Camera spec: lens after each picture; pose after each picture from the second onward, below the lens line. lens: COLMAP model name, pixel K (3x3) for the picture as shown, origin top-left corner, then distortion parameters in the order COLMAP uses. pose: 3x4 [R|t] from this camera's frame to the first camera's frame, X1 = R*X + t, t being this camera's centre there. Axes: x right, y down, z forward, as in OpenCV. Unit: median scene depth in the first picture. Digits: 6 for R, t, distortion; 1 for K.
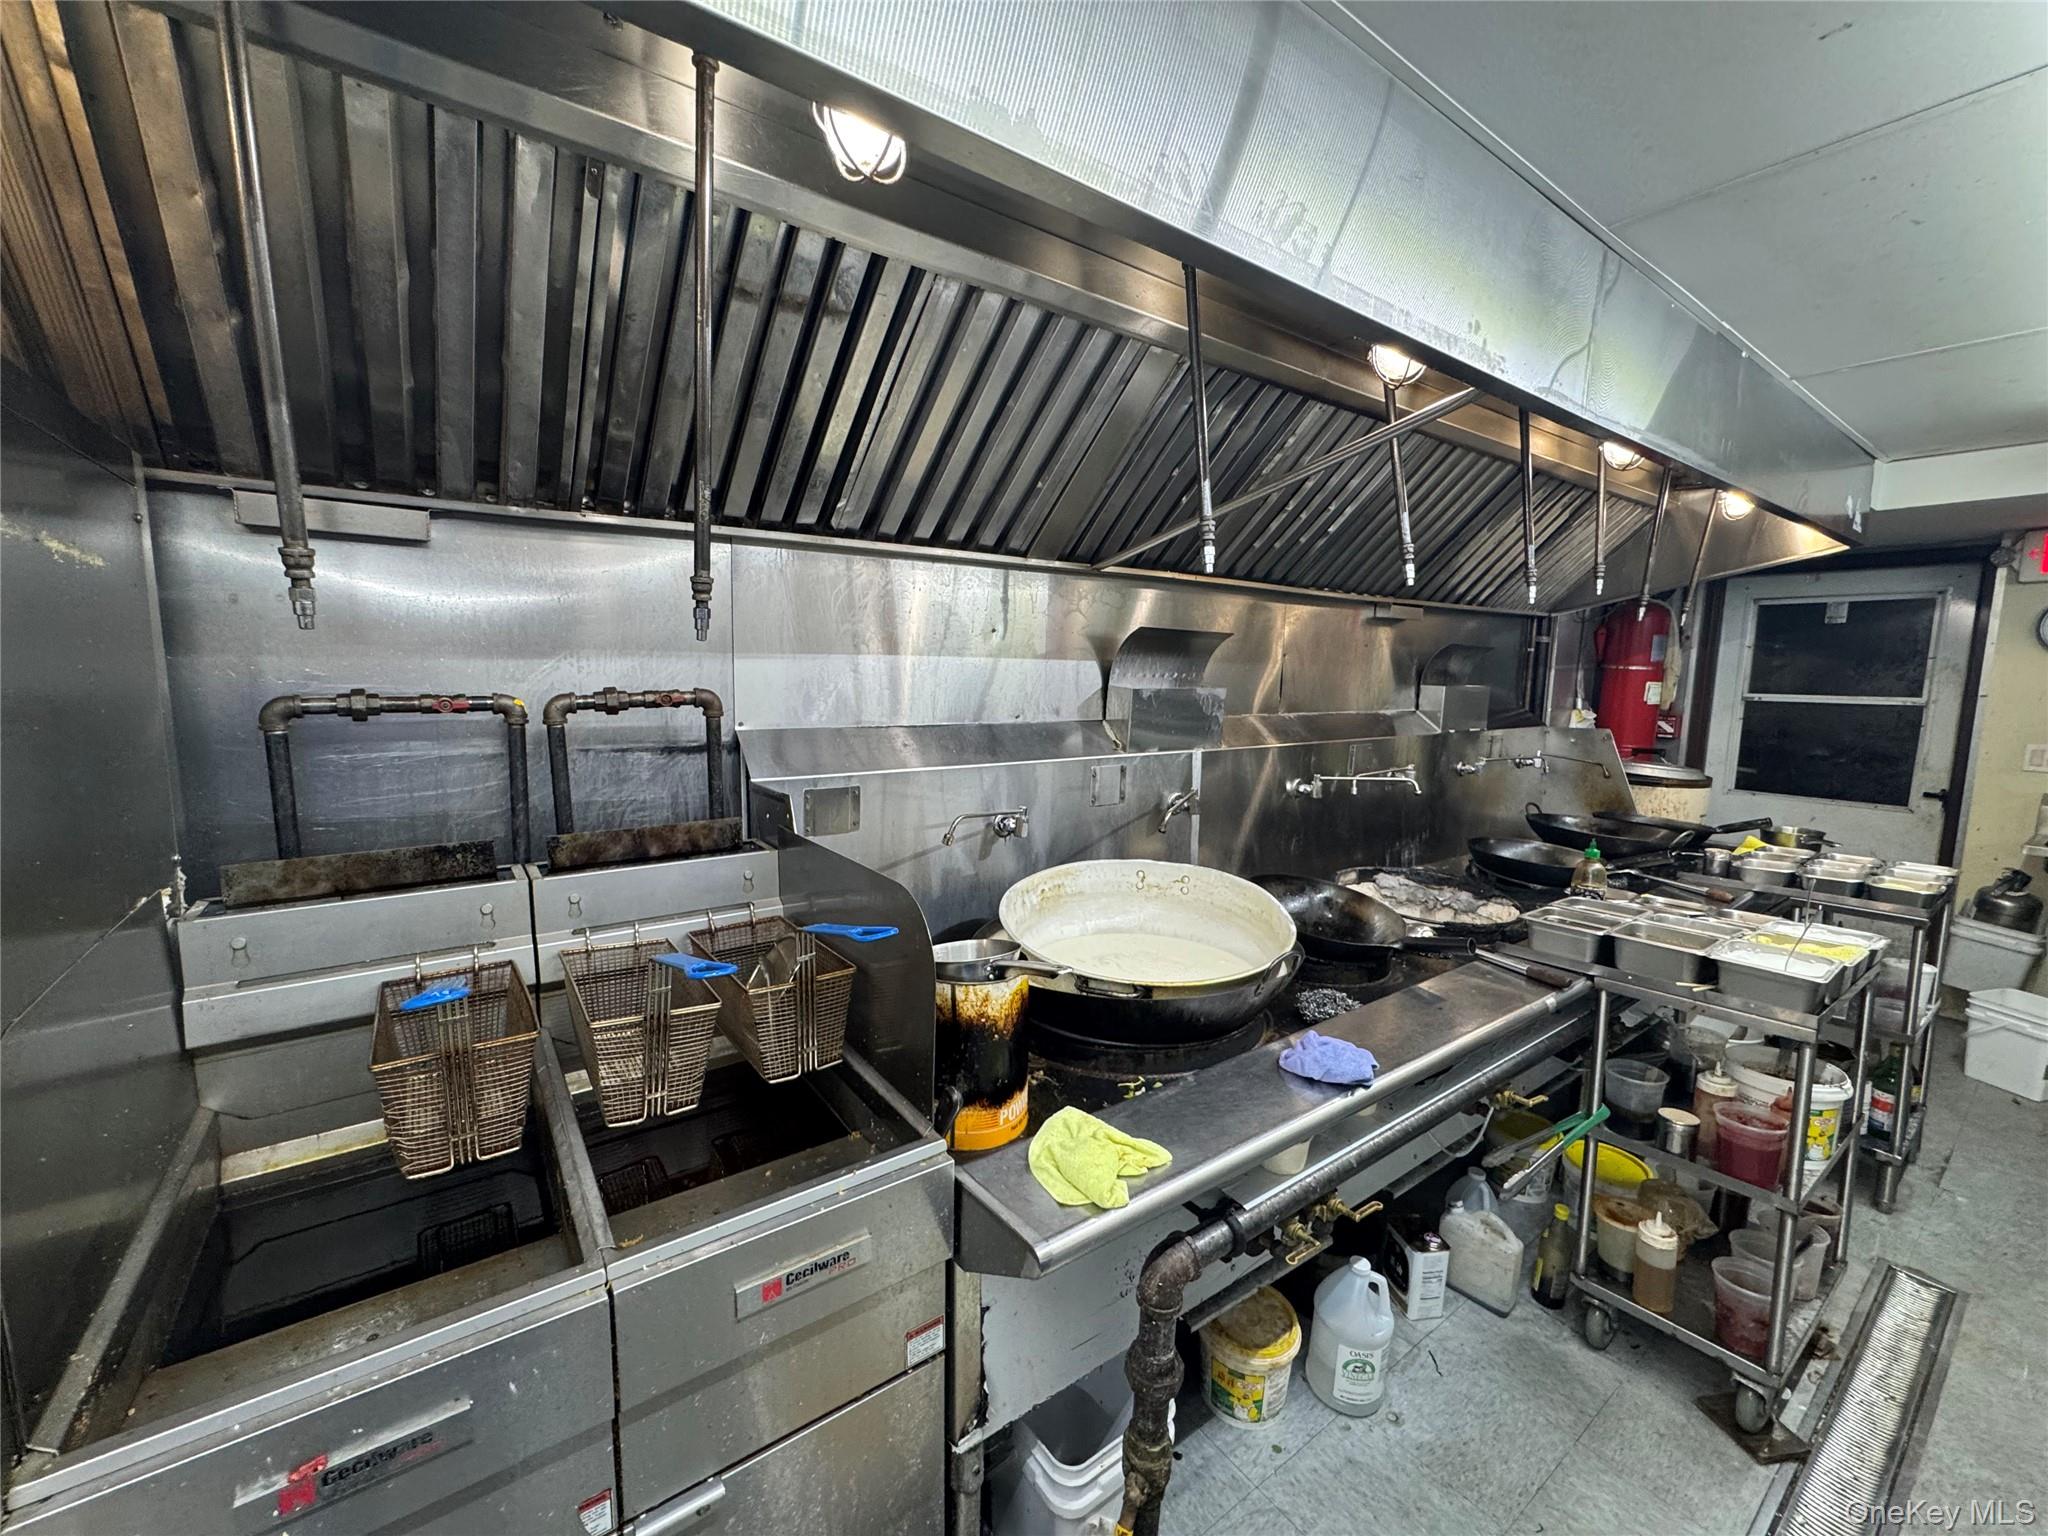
lens RADIAL K [[821.6, 0, 1018.6], [0, 821.6, 763.3], [0, 0, 1]] dist [-0.001752, -0.000275]
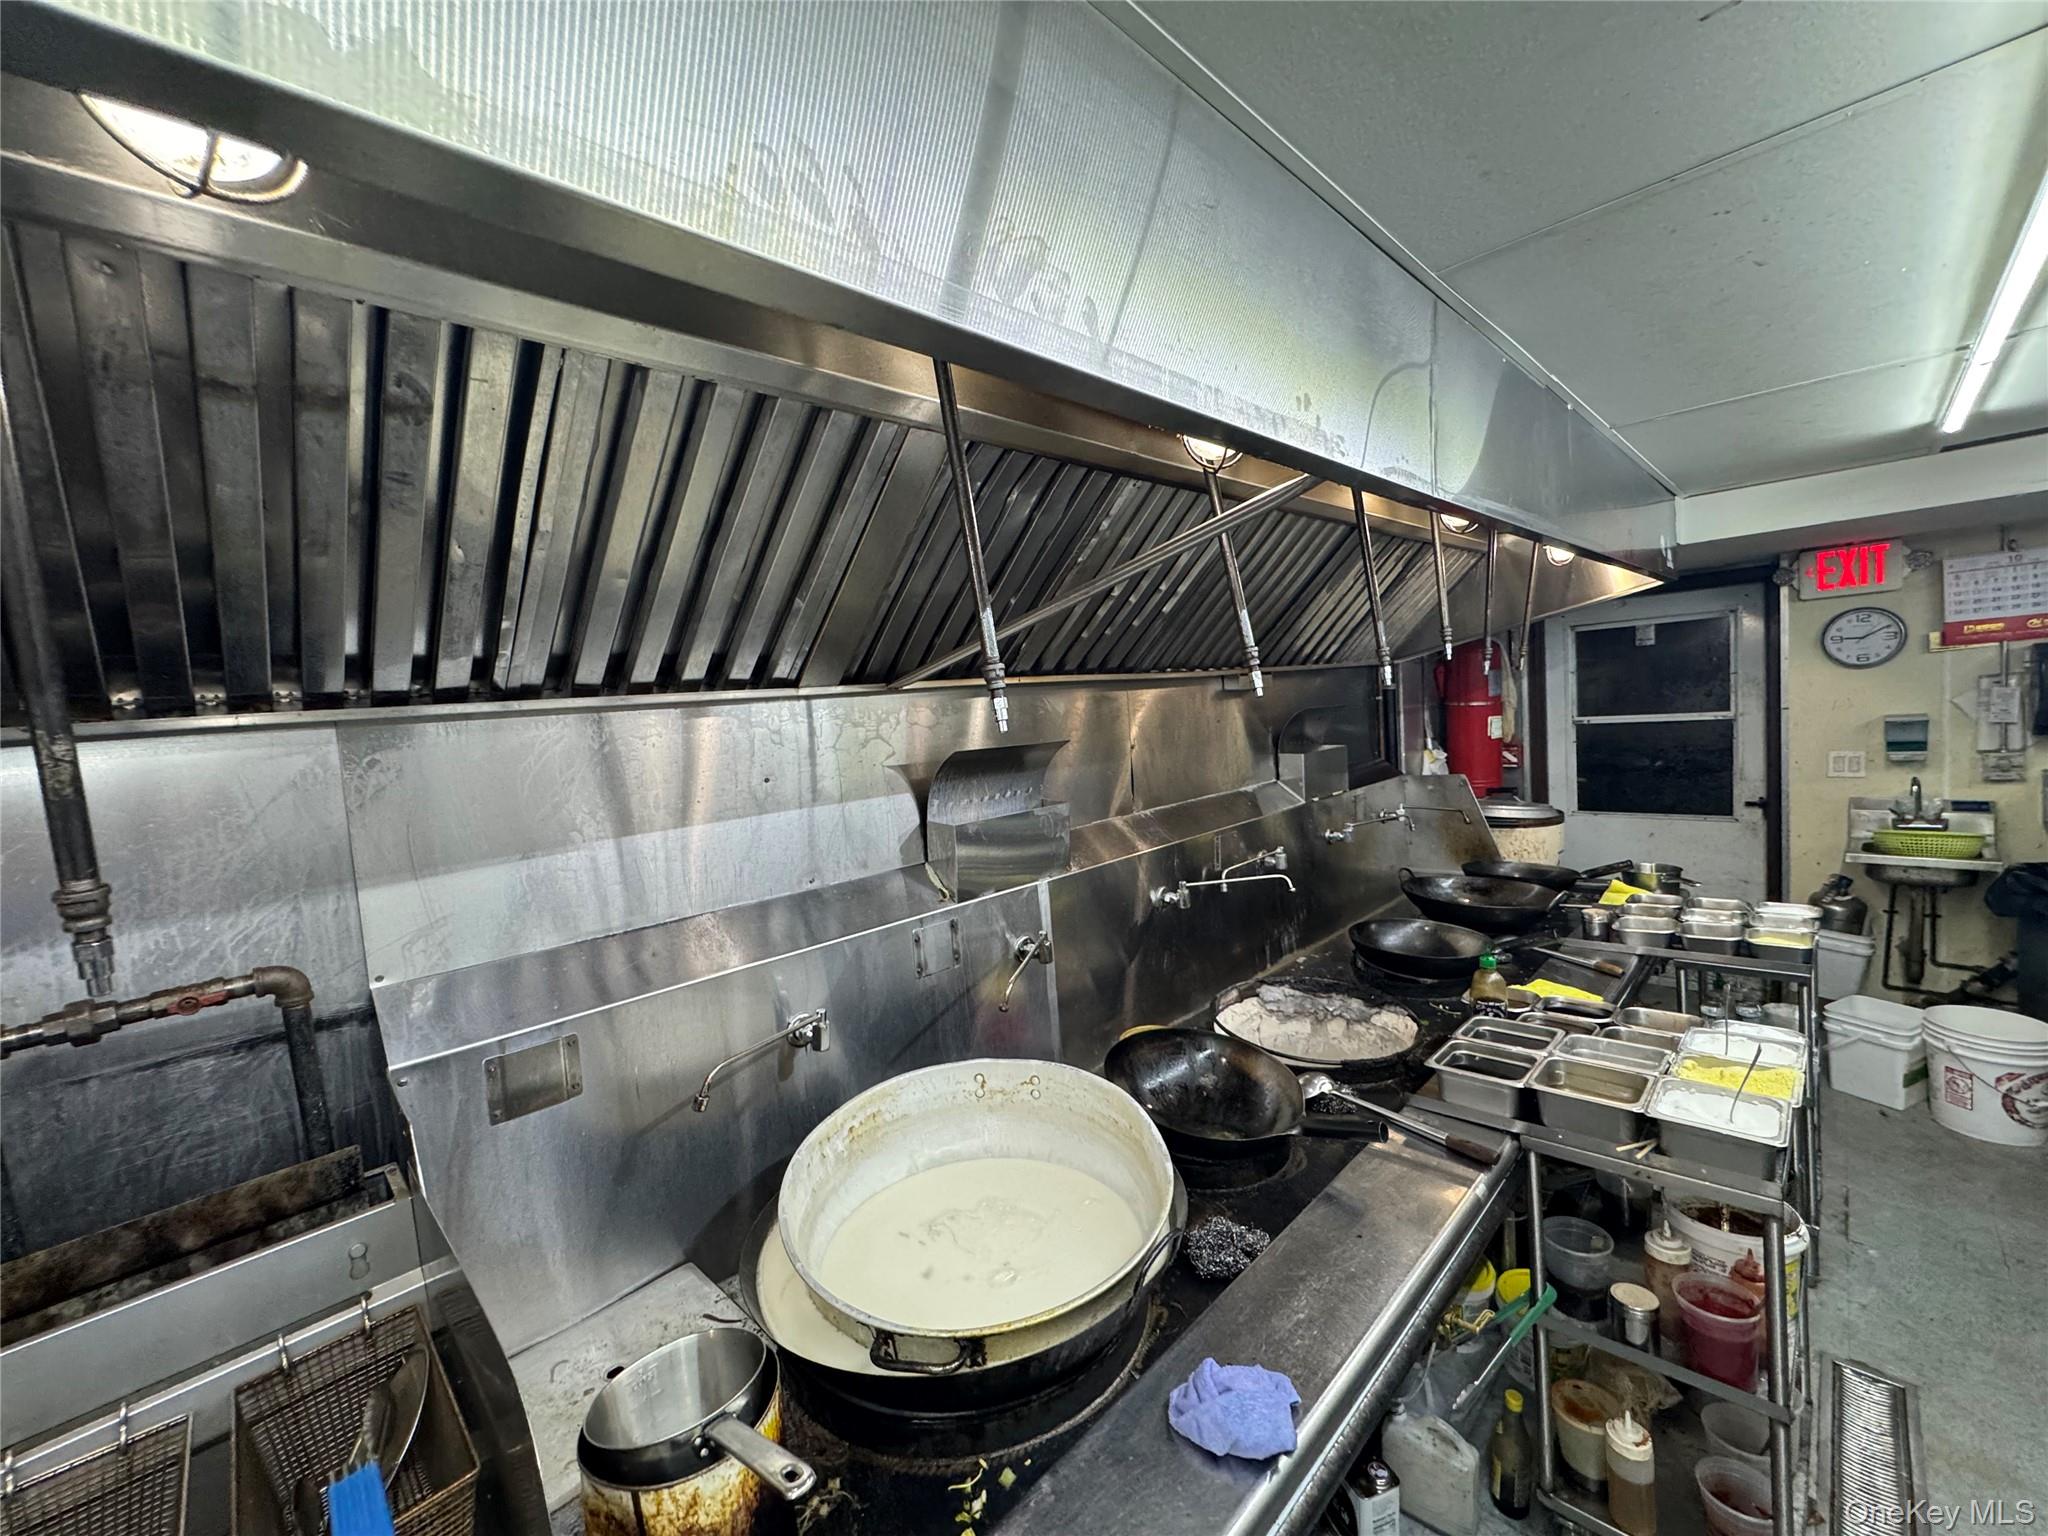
lens RADIAL K [[821.6, 0, 1018.6], [0, 821.6, 763.3], [0, 0, 1]] dist [-0.001752, -0.000275]
pose [[0.984036, -0.098154, 0.148458, 0.079483], [0.105583, 0.993481, -0.042995, -0.102429], [-0.143269, 0.057984, 0.987984, 0.161785]]
